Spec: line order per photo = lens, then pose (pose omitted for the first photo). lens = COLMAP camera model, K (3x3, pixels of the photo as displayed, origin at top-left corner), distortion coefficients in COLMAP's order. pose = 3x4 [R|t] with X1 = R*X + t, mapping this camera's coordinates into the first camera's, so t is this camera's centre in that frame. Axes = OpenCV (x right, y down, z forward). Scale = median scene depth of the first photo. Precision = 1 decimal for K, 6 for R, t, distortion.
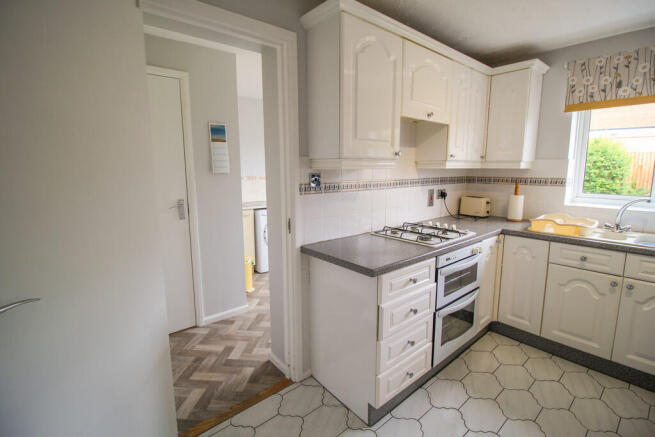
lens RADIAL K [[314.7, 0, 331.1], [0, 314.7, 210.7], [0, 0, 1]] dist [-0.000031, -0.008870]
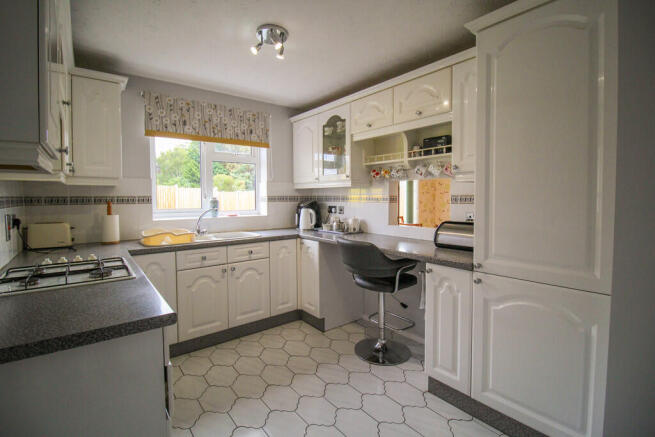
lens RADIAL K [[314.7, 0, 335.4], [0, 314.7, 210.0], [0, 0, 1]] dist [-0.000031, -0.008870]
pose [[0.017627, -0.038164, 0.999116, -0.379806], [0.144189, 0.988923, 0.035231, -0.003147], [-0.989393, 0.143441, 0.022935, 0.403890]]
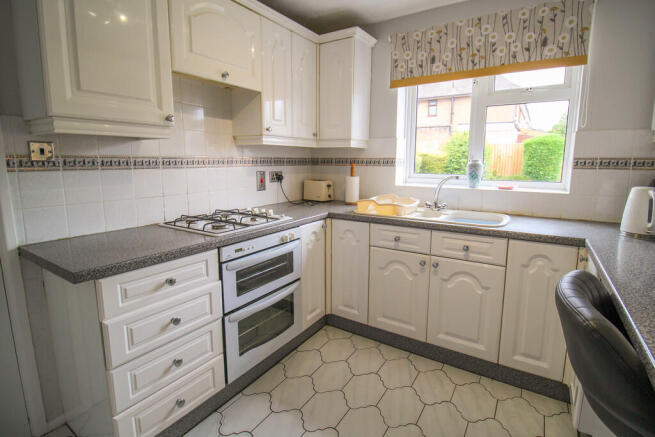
lens RADIAL K [[314.7, 0, 344.4], [0, 314.7, 209.1], [0, 0, 1]] dist [-0.000031, -0.008870]
pose [[0.958540, -0.037294, 0.282507, 0.360267], [0.033781, 0.999280, 0.017298, 0.037800], [-0.282949, -0.007038, 0.959109, 0.126054]]
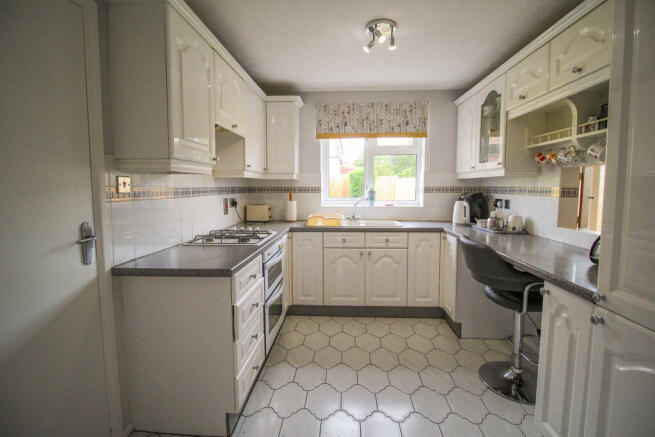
lens RADIAL K [[314.7, 0, 330.2], [0, 314.7, 212.6], [0, 0, 1]] dist [-0.000031, -0.008870]
pose [[0.684693, -0.057090, 0.726592, -0.256441], [0.100337, 0.994819, -0.016386, 0.039798], [-0.721892, 0.084123, 0.686874, 0.044363]]
